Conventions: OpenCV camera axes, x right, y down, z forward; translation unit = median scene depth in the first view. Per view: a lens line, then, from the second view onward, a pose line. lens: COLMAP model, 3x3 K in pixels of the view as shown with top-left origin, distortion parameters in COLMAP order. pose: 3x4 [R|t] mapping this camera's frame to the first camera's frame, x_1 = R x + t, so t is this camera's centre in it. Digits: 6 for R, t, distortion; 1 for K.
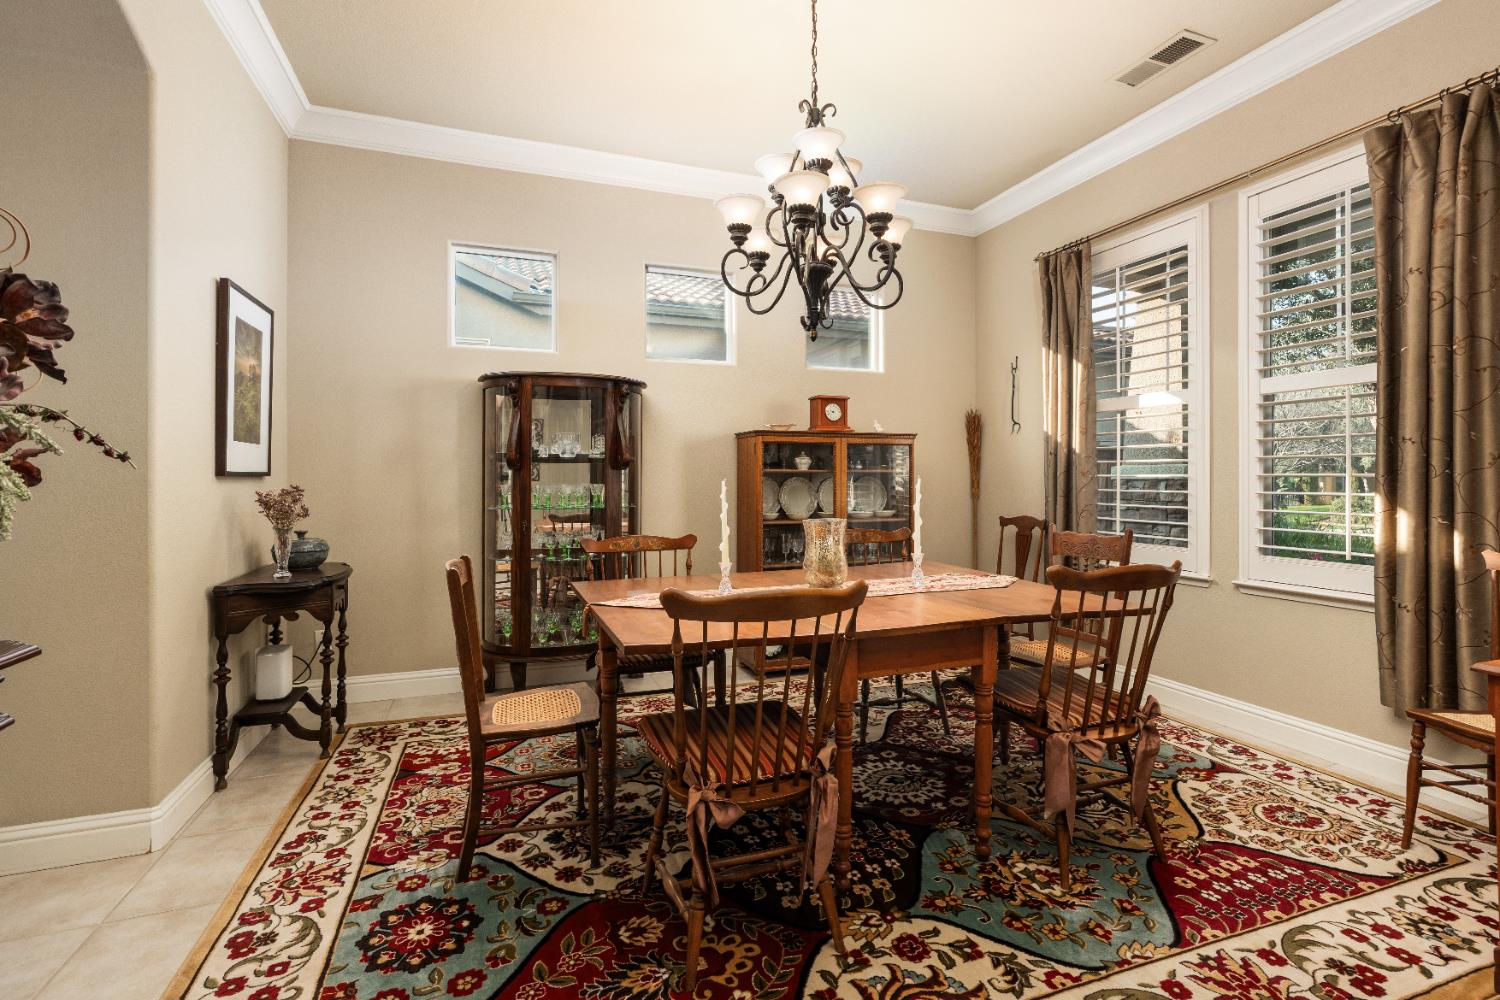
lens RADIAL K [[682.8, 0, 750.6], [0, 682.8, 479.9], [0, 0, 1]] dist [-0.003282, 0.001204]
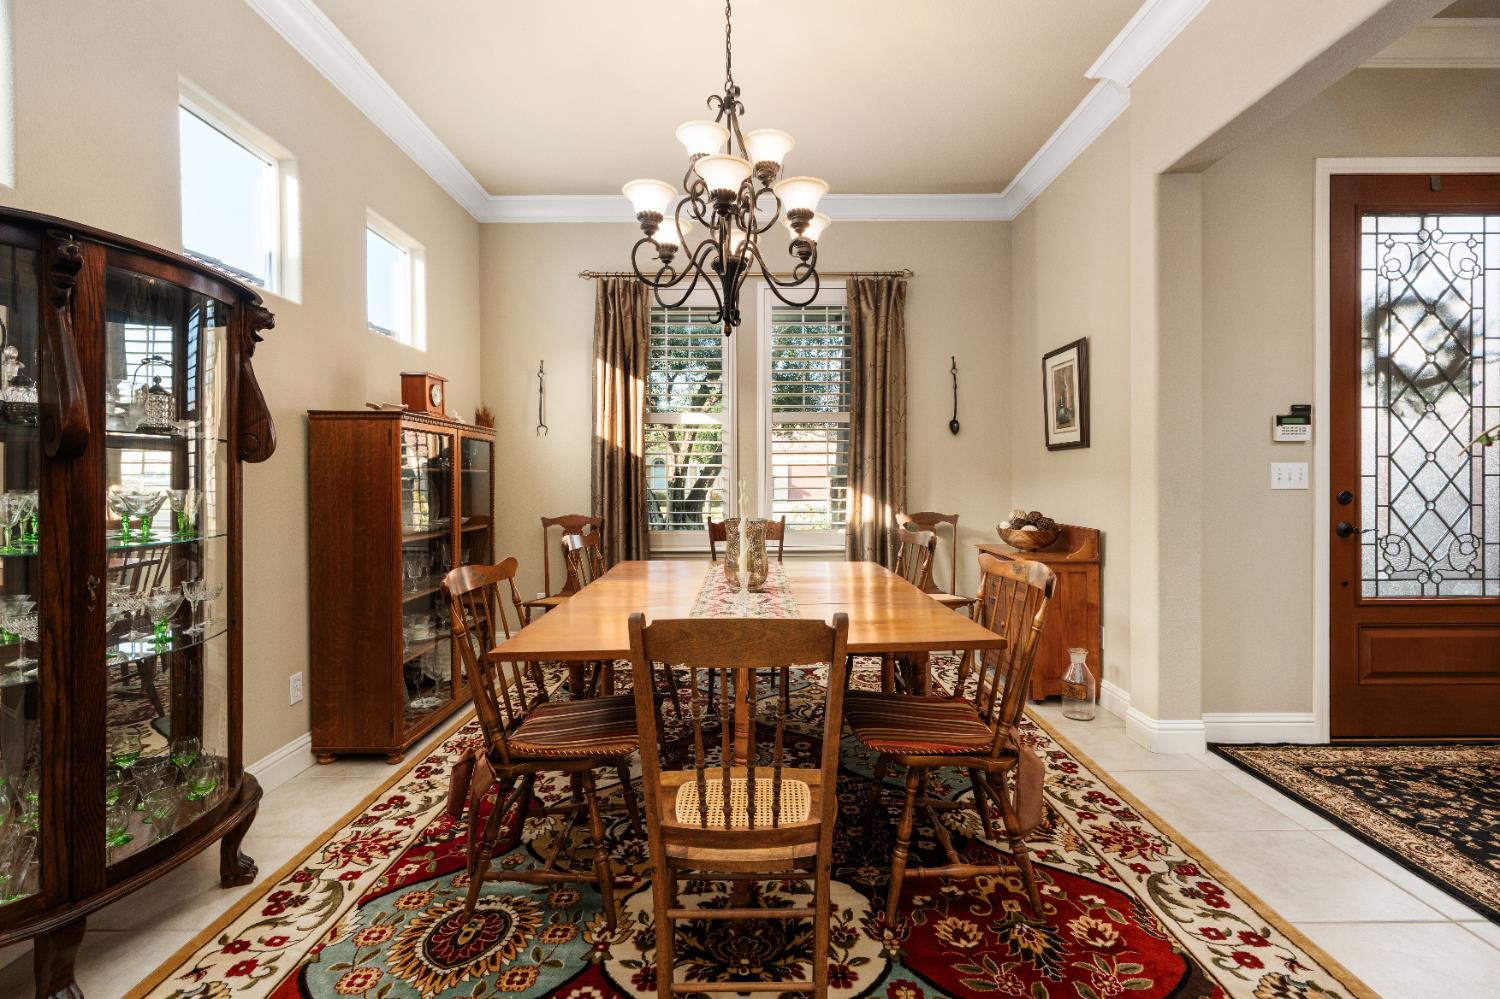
lens RADIAL K [[682.8, 0, 743.3], [0, 682.8, 486.2], [0, 0, 1]] dist [-0.003282, 0.001204]
pose [[0.342543, -0.009323, 0.939456, -0.983193], [0.002610, 0.999956, 0.008972, 0.000455], [-0.939499, -0.000622, 0.342552, 0.784725]]
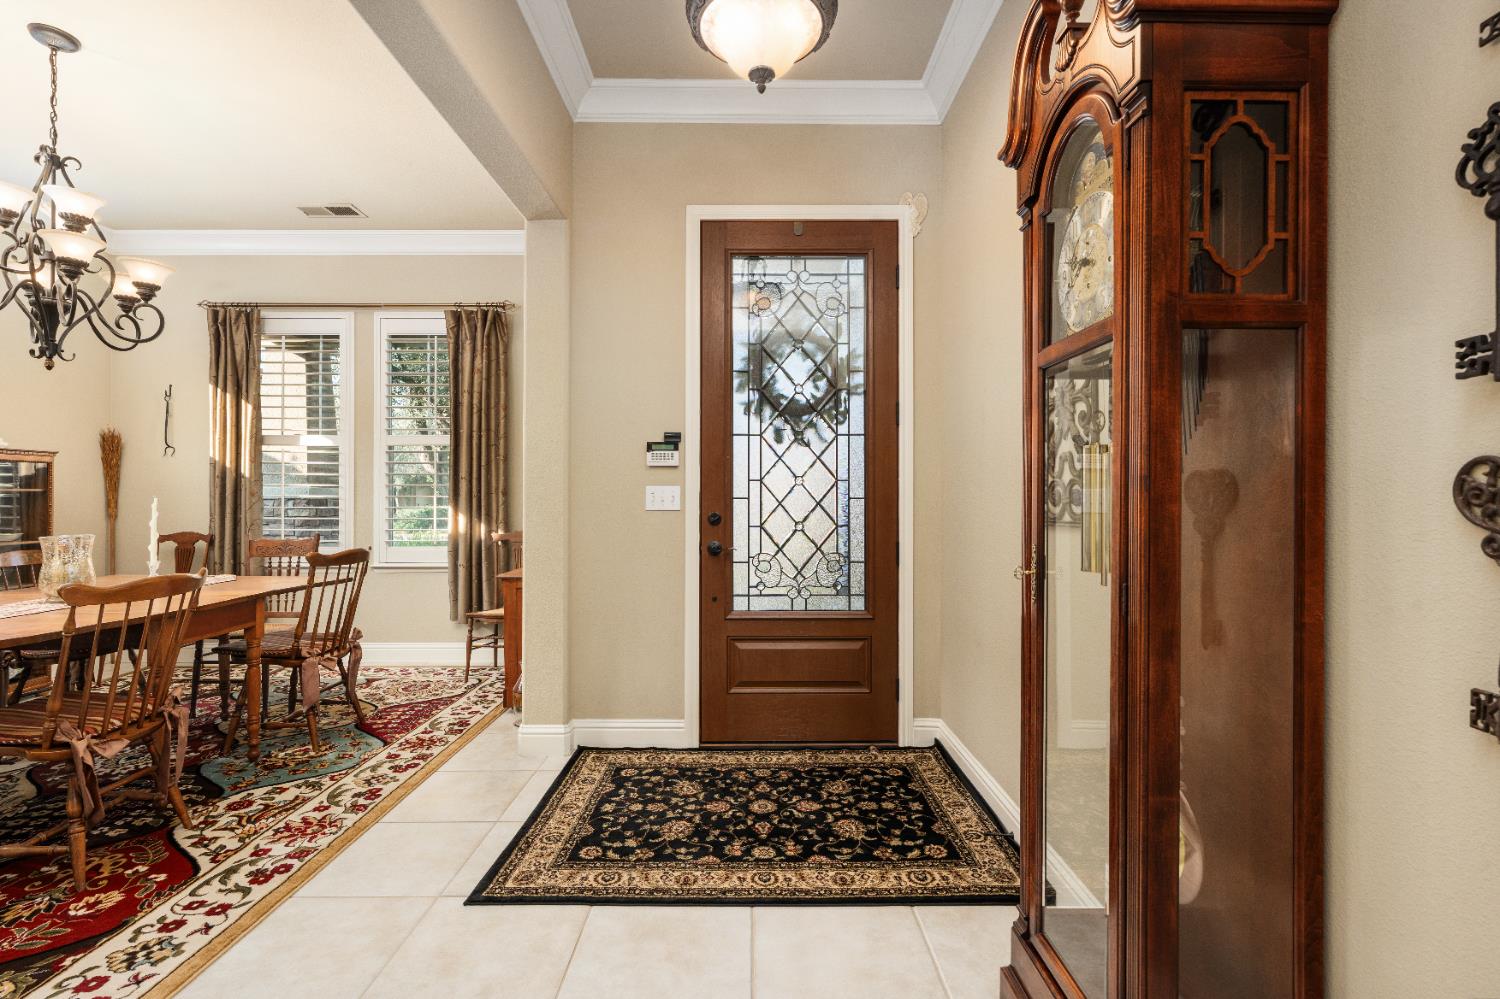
lens RADIAL K [[682.8, 0, 751.0], [0, 682.8, 495.3], [0, 0, 1]] dist [-0.003282, 0.001204]
pose [[0.342224, 0.004769, 0.939606, -0.640578], [-0.001314, 0.999989, -0.004597, -0.005056], [-0.939618, 0.000338, 0.342226, -0.476563]]
